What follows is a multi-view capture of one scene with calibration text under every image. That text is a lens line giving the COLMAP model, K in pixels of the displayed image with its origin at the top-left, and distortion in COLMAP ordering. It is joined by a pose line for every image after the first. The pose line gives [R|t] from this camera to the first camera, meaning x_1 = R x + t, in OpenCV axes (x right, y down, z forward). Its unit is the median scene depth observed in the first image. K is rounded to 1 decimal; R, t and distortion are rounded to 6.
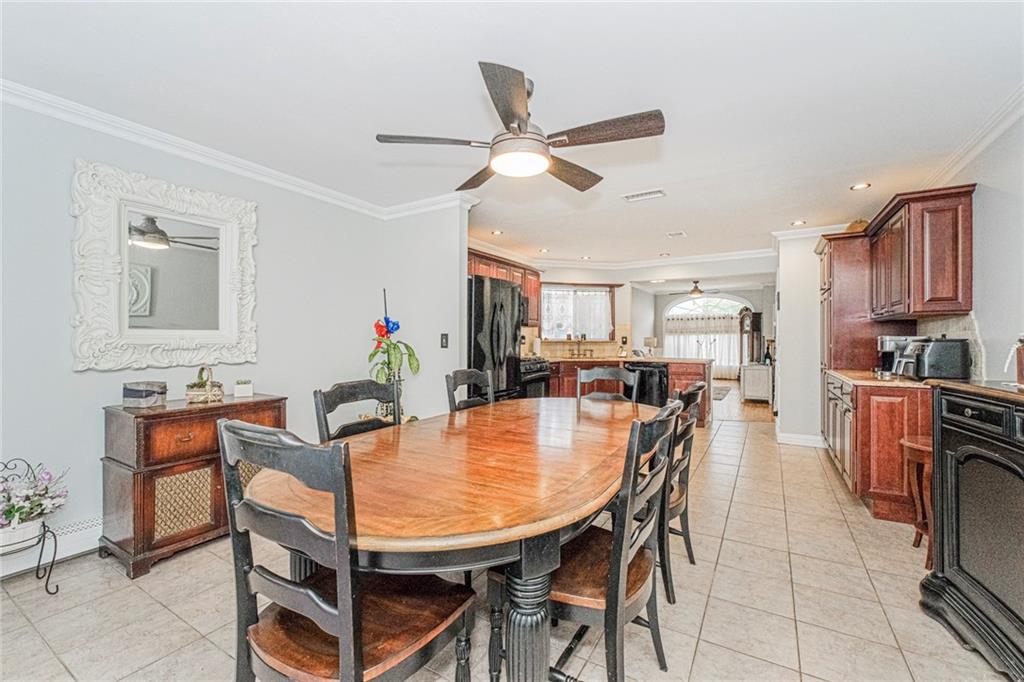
lens RADIAL K [[428.5, 0, 510.3], [0, 428.5, 339.8], [0, 0, 1]] dist [-0.004124, 0.000633]
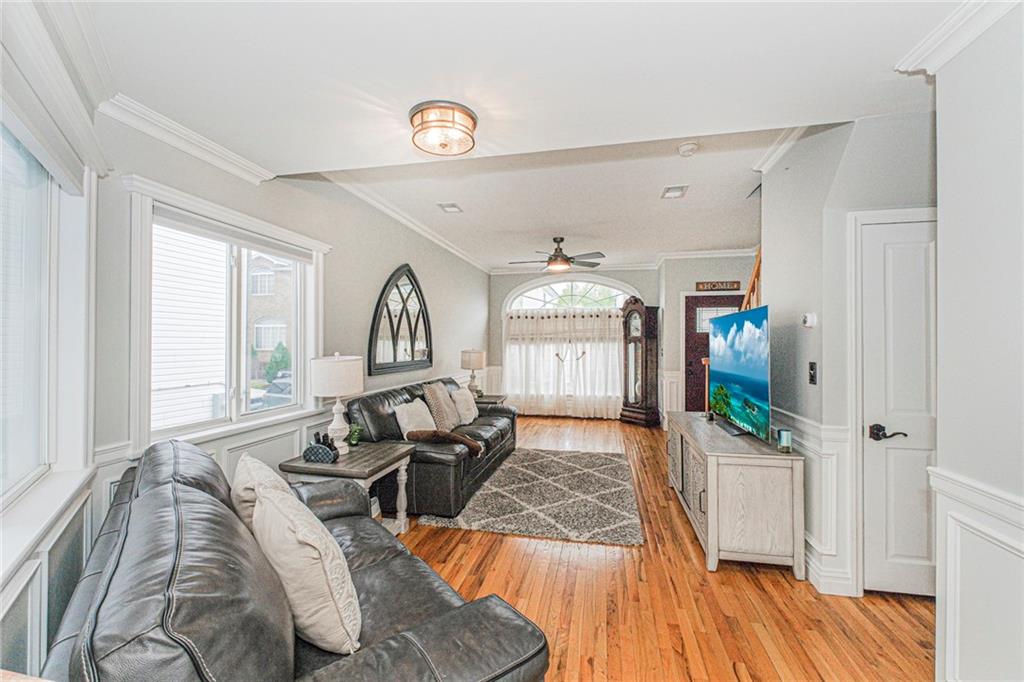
lens RADIAL K [[428.5, 0, 511.0], [0, 428.5, 339.3], [0, 0, 1]] dist [-0.004124, 0.000633]
pose [[0.945600, 0.000474, 0.325332, 0.276341], [0.003351, 0.999932, -0.011198, -0.017675], [-0.325315, 0.011679, 0.945534, 0.690416]]
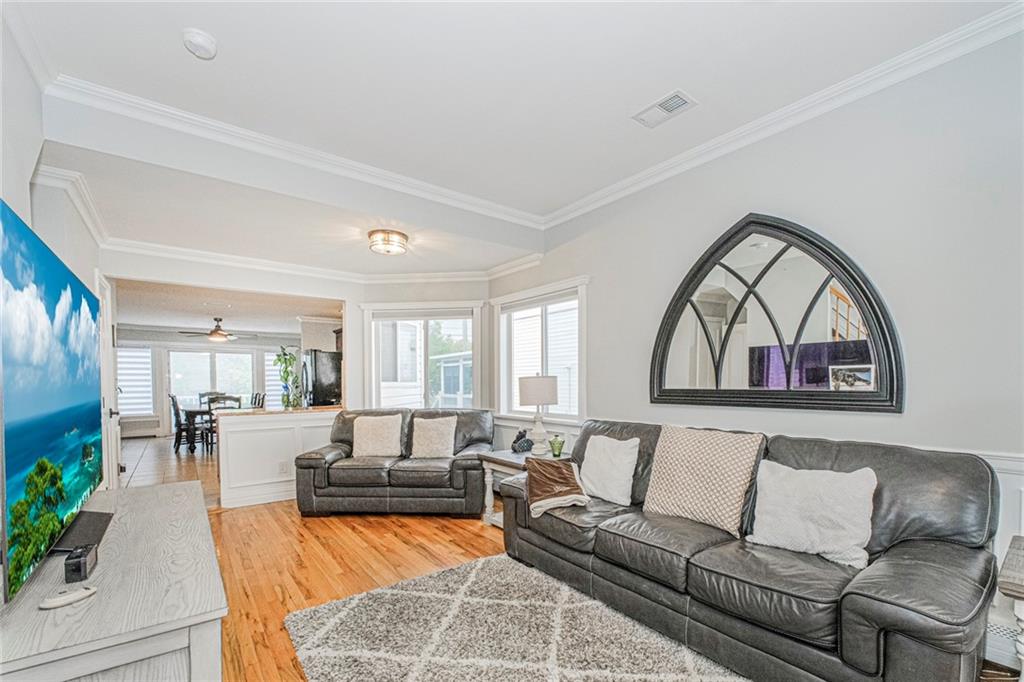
lens RADIAL K [[428.5, 0, 482.7], [0, 428.5, 398.6], [0, 0, 1]] dist [-0.004124, 0.000633]
pose [[-0.380764, 0.040757, -0.923773, 0.700224], [-0.006022, 0.998898, 0.046554, -0.001501], [0.924652, 0.023289, -0.380099, 1.215934]]
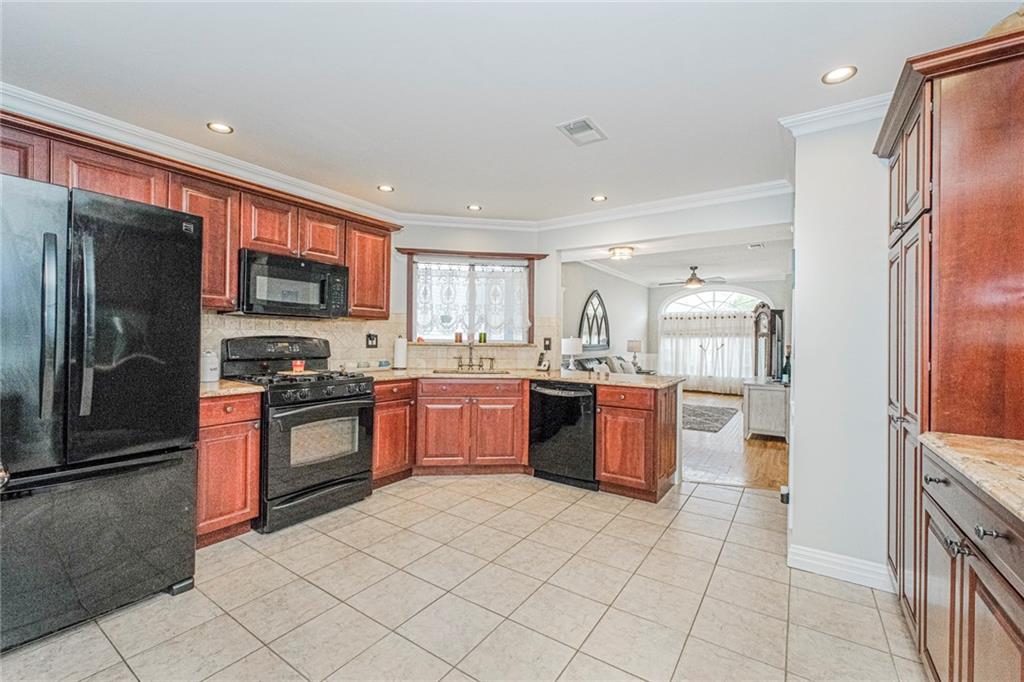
lens RADIAL K [[428.5, 0, 512.5], [0, 428.5, 338.6], [0, 0, 1]] dist [-0.004124, 0.000633]
pose [[0.998755, 0.012326, -0.048338, 0.189247], [-0.012680, 0.999895, -0.007038, -0.000565], [0.048246, 0.007642, 0.998806, 0.284141]]
